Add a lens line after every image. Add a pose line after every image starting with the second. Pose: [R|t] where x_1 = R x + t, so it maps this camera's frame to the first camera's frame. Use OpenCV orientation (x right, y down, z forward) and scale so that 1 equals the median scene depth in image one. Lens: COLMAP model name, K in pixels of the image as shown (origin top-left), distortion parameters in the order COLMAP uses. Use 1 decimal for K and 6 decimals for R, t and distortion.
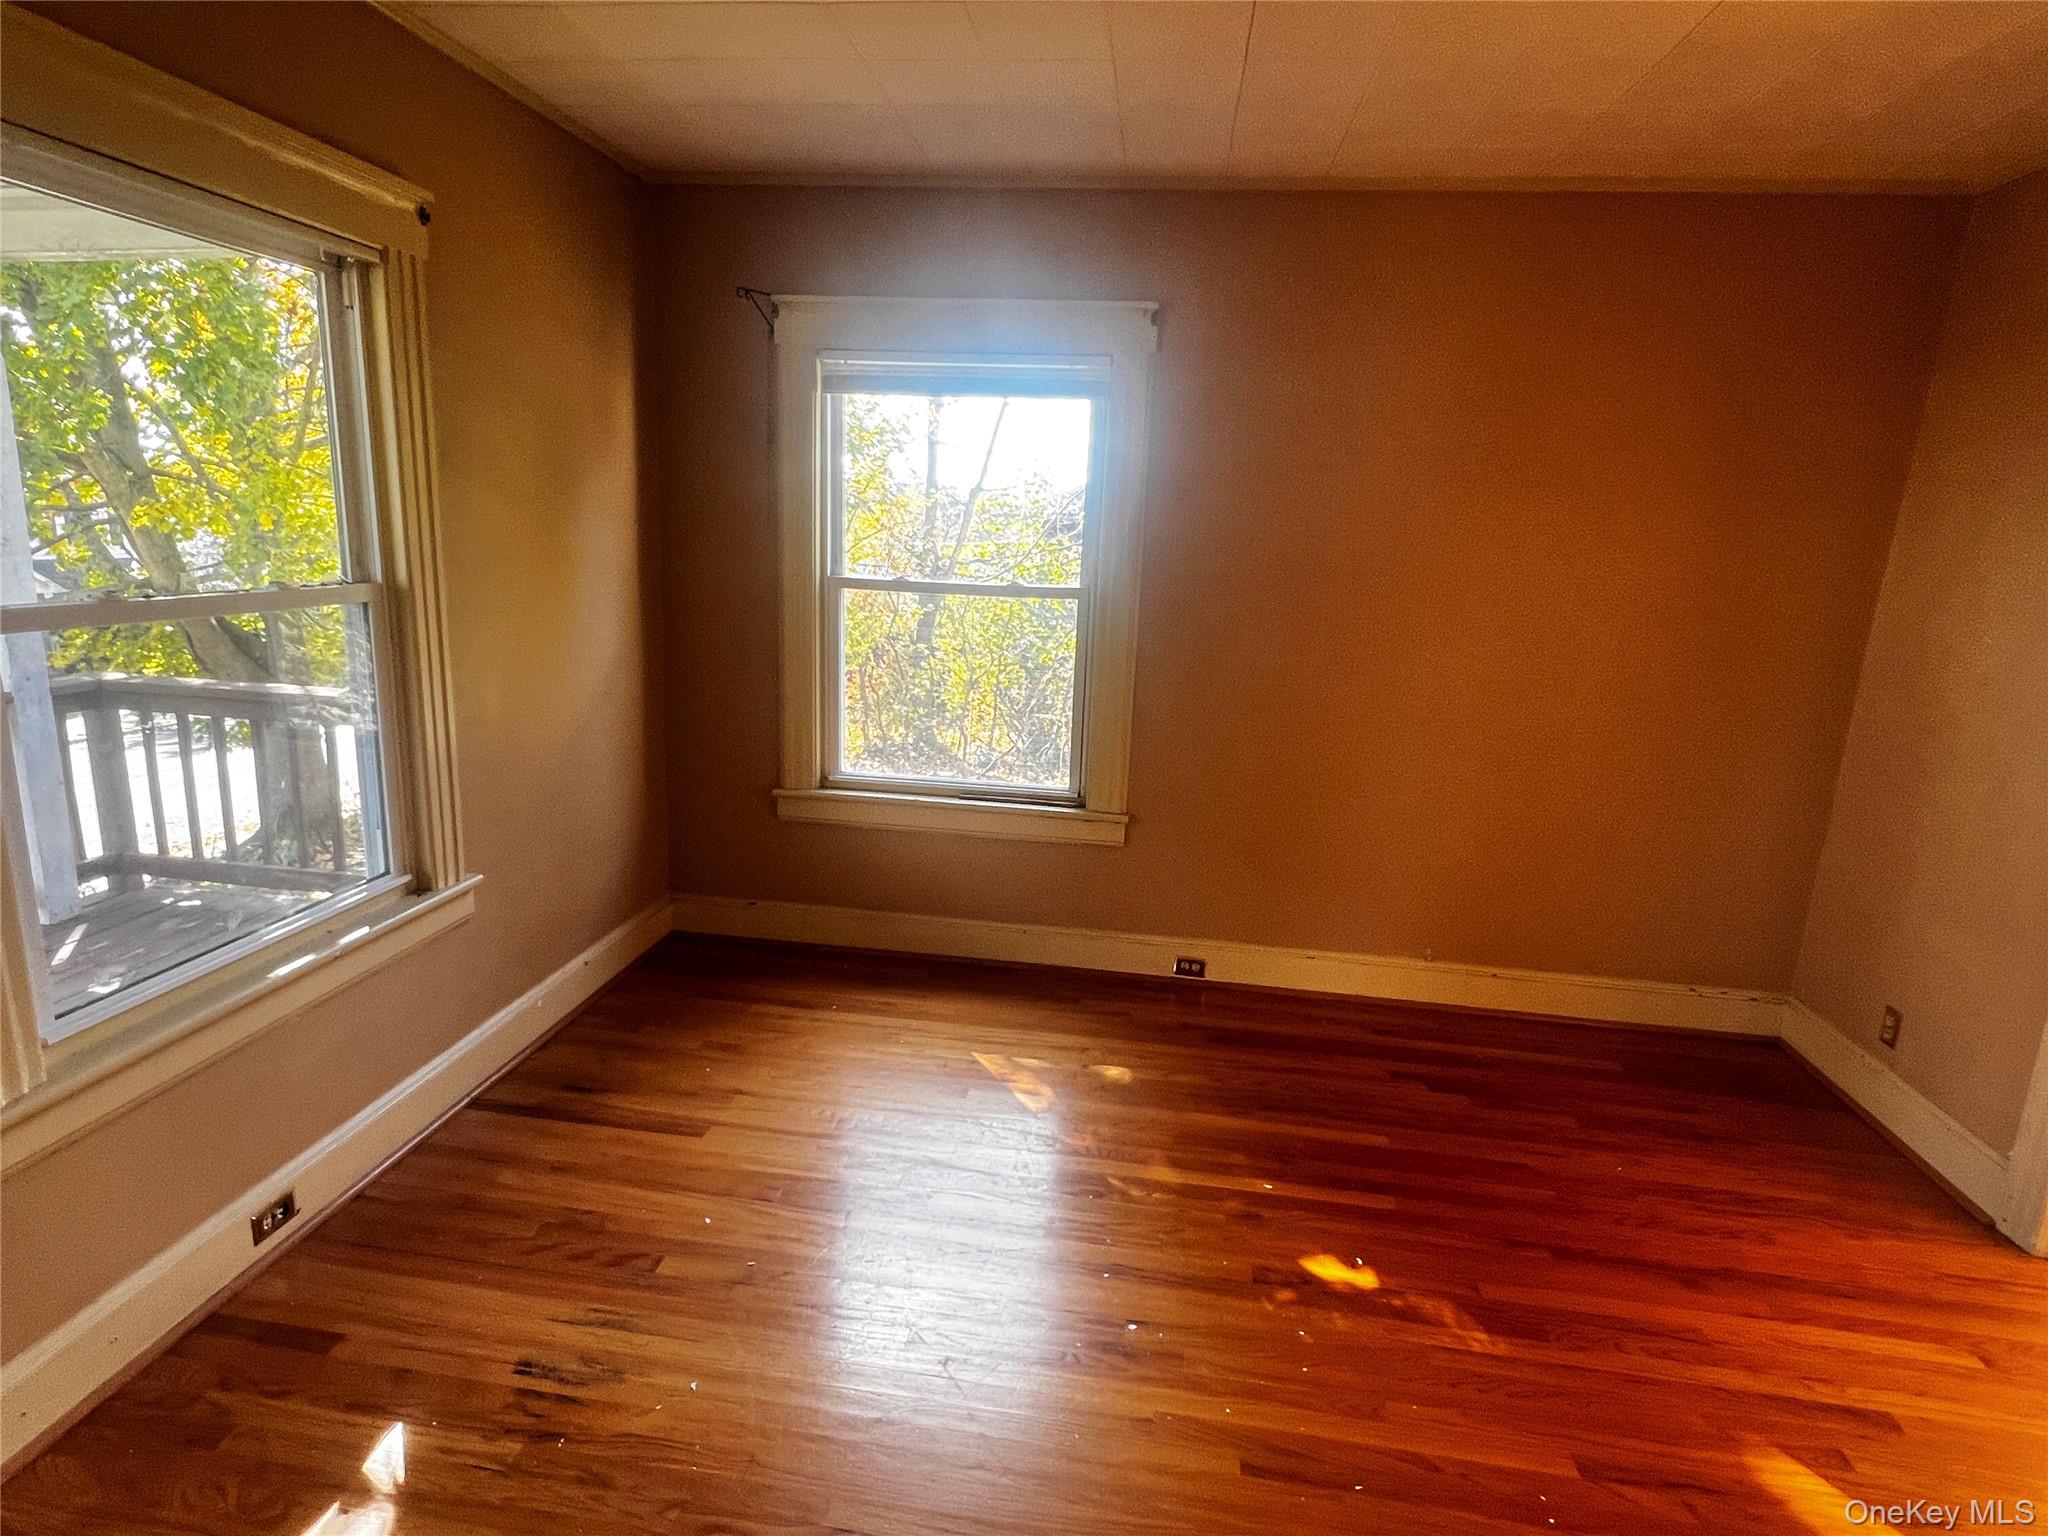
lens RADIAL K [[1094.8, 0, 1022.5], [0, 1094.8, 762.3], [0, 0, 1]] dist [0.003597, 0.000414]
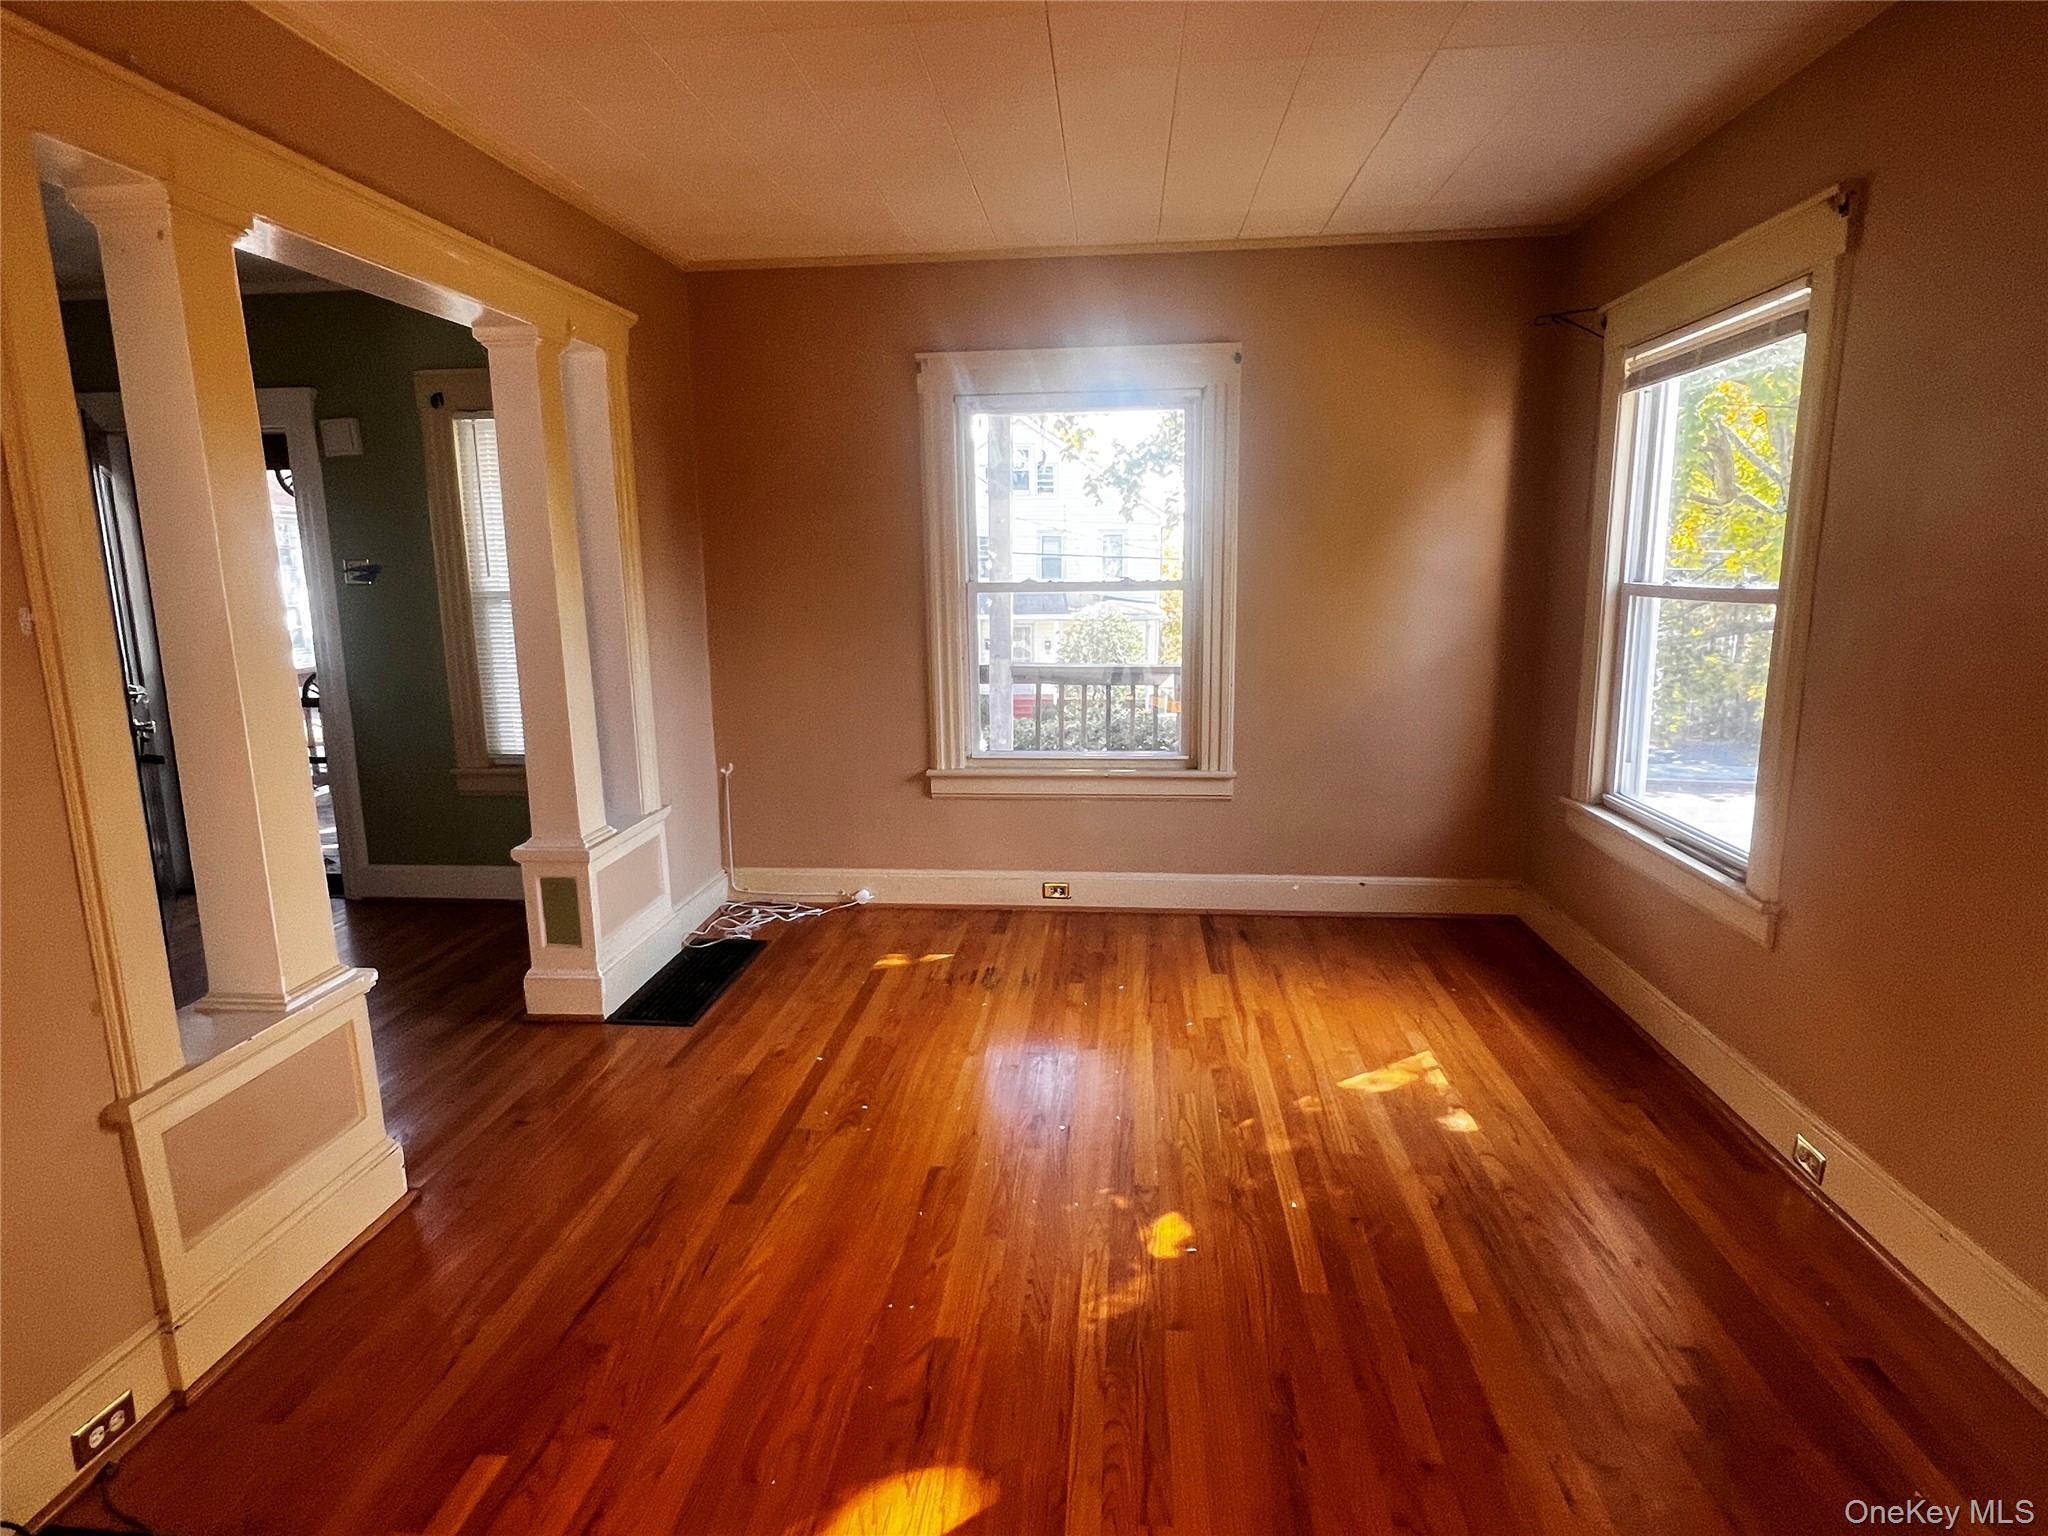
lens RADIAL K [[1094.8, 0, 1023.5], [0, 1094.8, 766.5], [0, 0, 1]] dist [0.003597, 0.000414]
pose [[0.056890, 0.147972, -0.987354, 1.051425], [-0.203563, 0.969900, 0.133627, -0.050536], [0.977408, 0.193387, 0.085299, 0.612093]]
